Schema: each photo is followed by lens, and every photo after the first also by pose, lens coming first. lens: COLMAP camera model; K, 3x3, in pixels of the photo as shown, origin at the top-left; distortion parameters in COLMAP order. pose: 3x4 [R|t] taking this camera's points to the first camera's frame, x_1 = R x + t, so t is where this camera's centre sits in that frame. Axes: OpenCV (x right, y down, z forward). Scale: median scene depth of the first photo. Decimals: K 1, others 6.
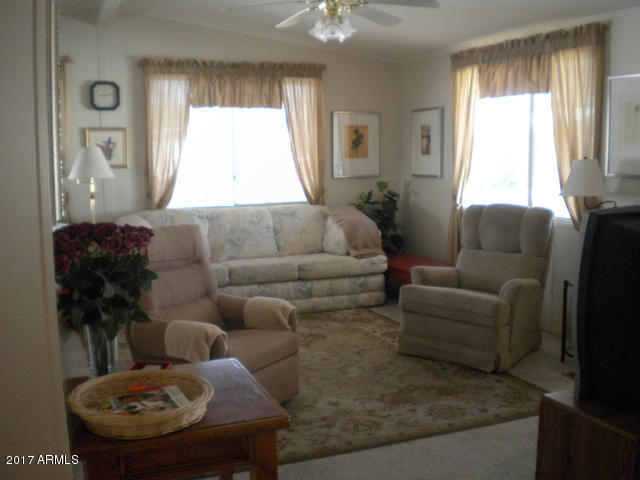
lens RADIAL K [[699.9, 0, 320.2], [0, 699.9, 200.2], [0, 0, 1]] dist [-0.008725, -0.205757]
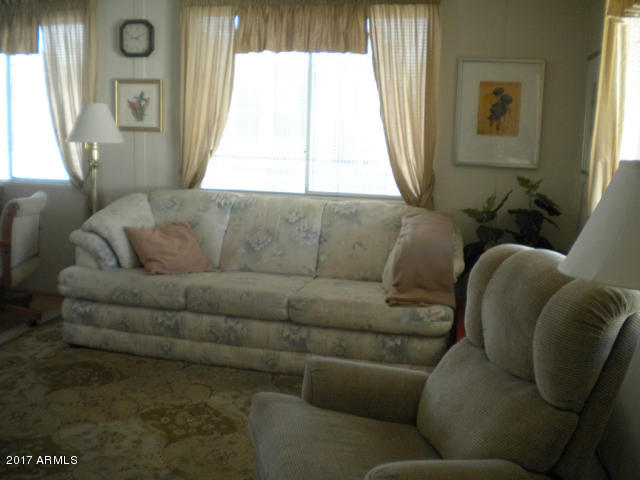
lens RADIAL K [[699.9, 0, 320.2], [0, 699.9, 200.2], [0, 0, 1]] dist [-0.008725, -0.205757]
pose [[0.809571, 0.106091, -0.577355, 0.327726], [-0.079371, 0.994284, 0.071408, -0.040701], [0.581631, -0.011985, 0.813364, 0.475248]]
